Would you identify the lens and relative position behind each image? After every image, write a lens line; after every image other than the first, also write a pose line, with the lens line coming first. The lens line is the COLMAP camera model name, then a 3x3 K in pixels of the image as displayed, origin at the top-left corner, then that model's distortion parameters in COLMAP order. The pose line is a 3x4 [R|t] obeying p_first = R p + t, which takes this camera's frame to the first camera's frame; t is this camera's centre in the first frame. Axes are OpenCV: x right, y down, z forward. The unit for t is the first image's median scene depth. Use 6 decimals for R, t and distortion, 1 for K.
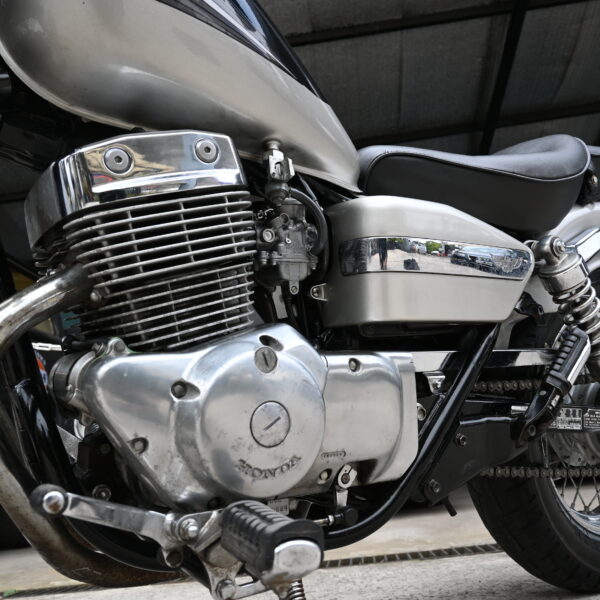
lens RADIAL K [[611.2, 0, 301.0], [0, 611.2, 299.5], [0, 0, 1]] dist [-0.008756, 0.000000]
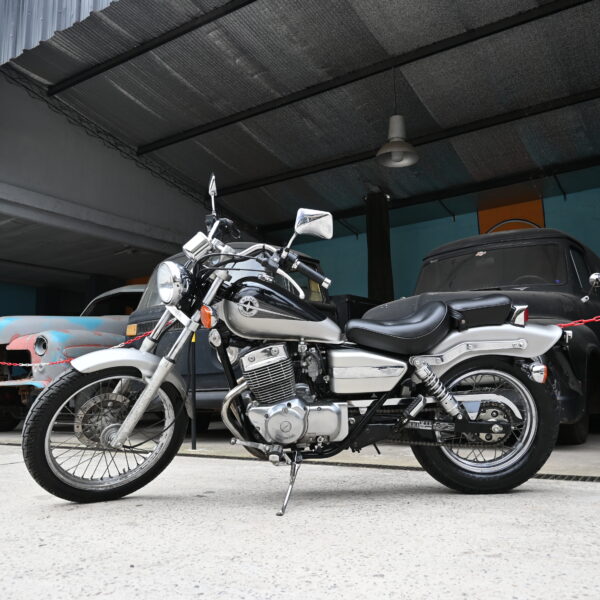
lens RADIAL K [[611.2, 0, 299.3], [0, 611.2, 303.0], [0, 0, 1]] dist [-0.008756, 0.000000]
pose [[0.873869, 0.017359, -0.485851, 1.406853], [0.062202, 0.987157, 0.147149, -0.851639], [0.482166, -0.158810, 0.861566, -1.651134]]
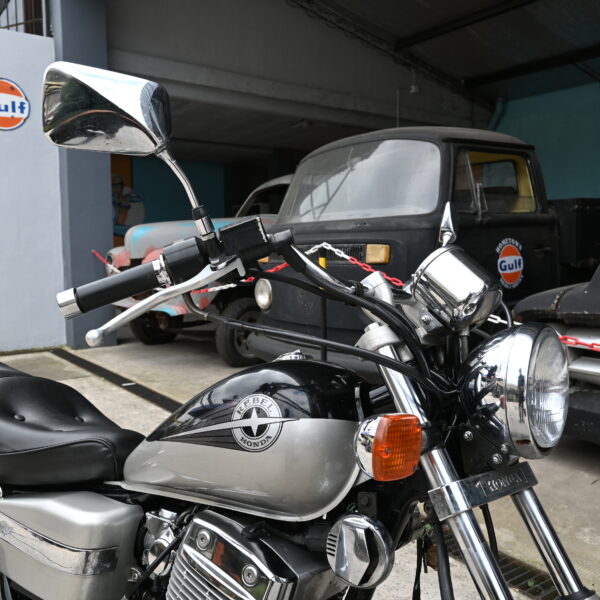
lens RADIAL K [[611.2, 0, 299.1], [0, 611.2, 299.3], [0, 0, 1]] dist [-0.008756, 0.000000]
pose [[0.656808, 0.164694, -0.735853, 0.482022], [0.141312, 0.931685, 0.334656, -1.014056], [0.740699, -0.323789, 0.588665, 0.442303]]
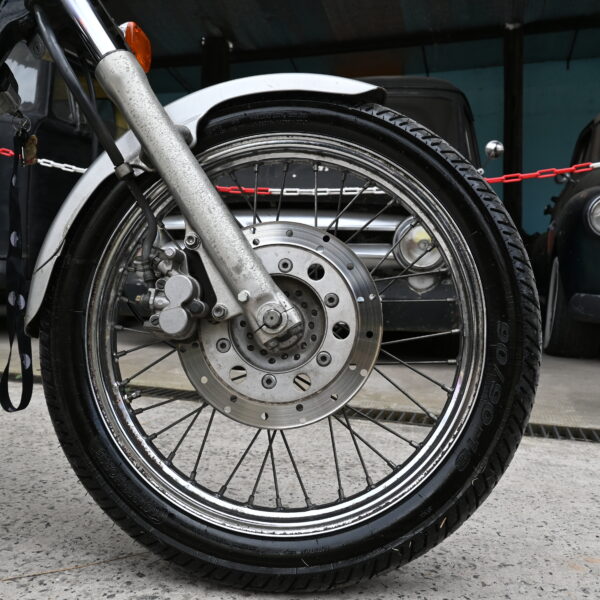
lens RADIAL K [[611.2, 0, 300.0], [0, 611.2, 300.4], [0, 0, 1]] dist [-0.008756, 0.000000]
pose [[0.967559, 0.145096, -0.206823, 0.670635], [-0.075524, 0.947316, 0.311270, -0.204405], [0.241091, -0.285552, 0.927543, 0.090753]]
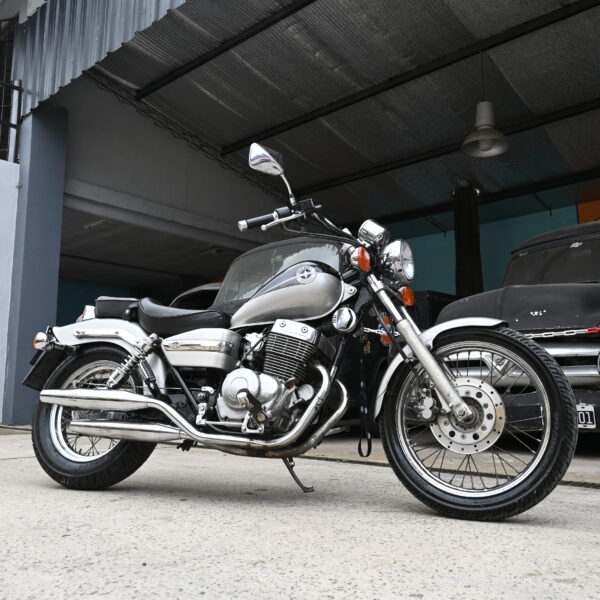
lens RADIAL K [[611.2, 0, 298.7], [0, 611.2, 301.9], [0, 0, 1]] dist [-0.008756, 0.000000]
pose [[0.791457, 0.015507, -0.611027, 1.428370], [0.080274, 0.988382, 0.129061, -0.714010], [0.605930, -0.151196, 0.781018, -1.362475]]
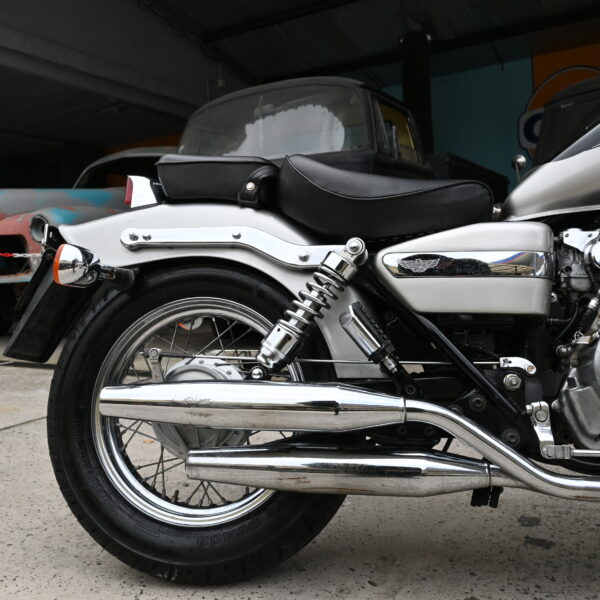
lens RADIAL K [[611.2, 0, 299.9], [0, 611.2, 299.4], [0, 0, 1]] dist [-0.008756, 0.000000]
pose [[0.904201, 0.089256, -0.417677, -0.581710], [0.065788, 0.937144, 0.342684, -0.554581], [0.422010, -0.337334, 0.841495, -0.634494]]
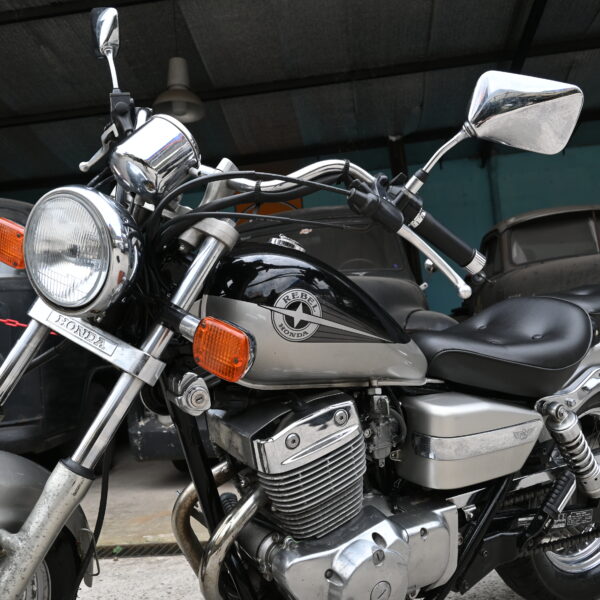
lens RADIAL K [[611.2, 0, 301.6], [0, 611.2, 301.2], [0, 0, 1]] dist [-0.008756, 0.000000]
pose [[0.999657, 0.022705, -0.013065, -0.192396], [-0.019921, 0.982777, 0.183717, -0.662792], [0.017011, -0.183393, 0.982892, -0.406039]]
